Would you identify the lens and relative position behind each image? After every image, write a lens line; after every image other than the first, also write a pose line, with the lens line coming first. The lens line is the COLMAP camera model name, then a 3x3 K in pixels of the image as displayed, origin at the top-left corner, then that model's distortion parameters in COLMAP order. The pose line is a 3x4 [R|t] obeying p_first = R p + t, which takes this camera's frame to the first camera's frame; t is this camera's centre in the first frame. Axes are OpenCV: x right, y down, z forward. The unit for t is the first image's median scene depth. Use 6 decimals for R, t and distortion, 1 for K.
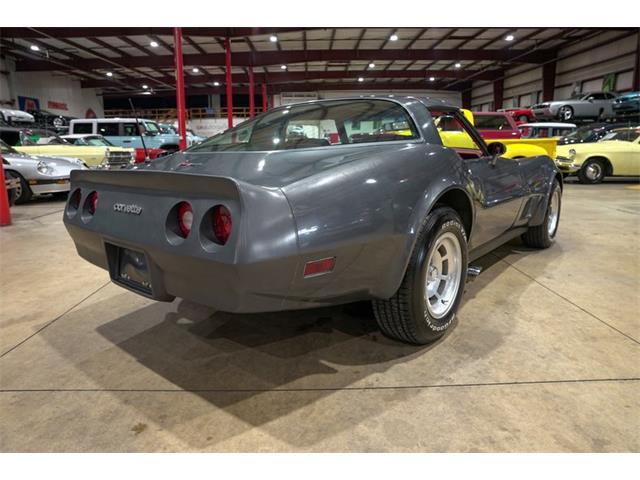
lens RADIAL K [[438.6, 0, 322.4], [0, 438.6, 240.7], [0, 0, 1]] dist [-0.150122, 0.119642]
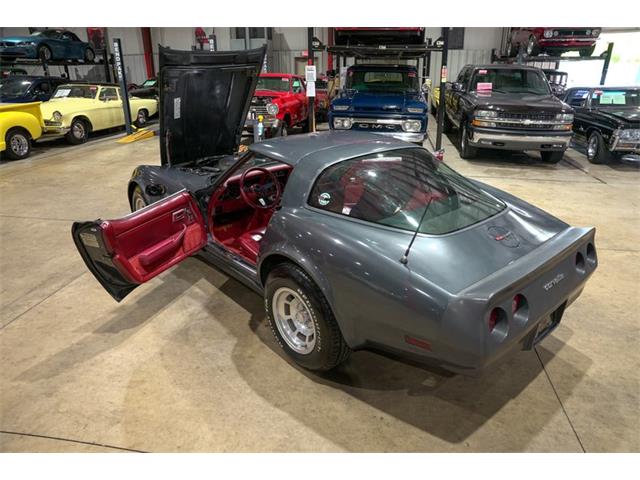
lens RADIAL K [[438.6, 0, 322.4], [0, 438.6, 240.7], [0, 0, 1]] dist [-0.150122, 0.119642]
pose [[0.185038, -0.363077, 0.913201, -1.305399], [0.216054, 0.921542, 0.322616, -0.575412], [-0.958687, 0.137605, 0.248964, 1.018377]]
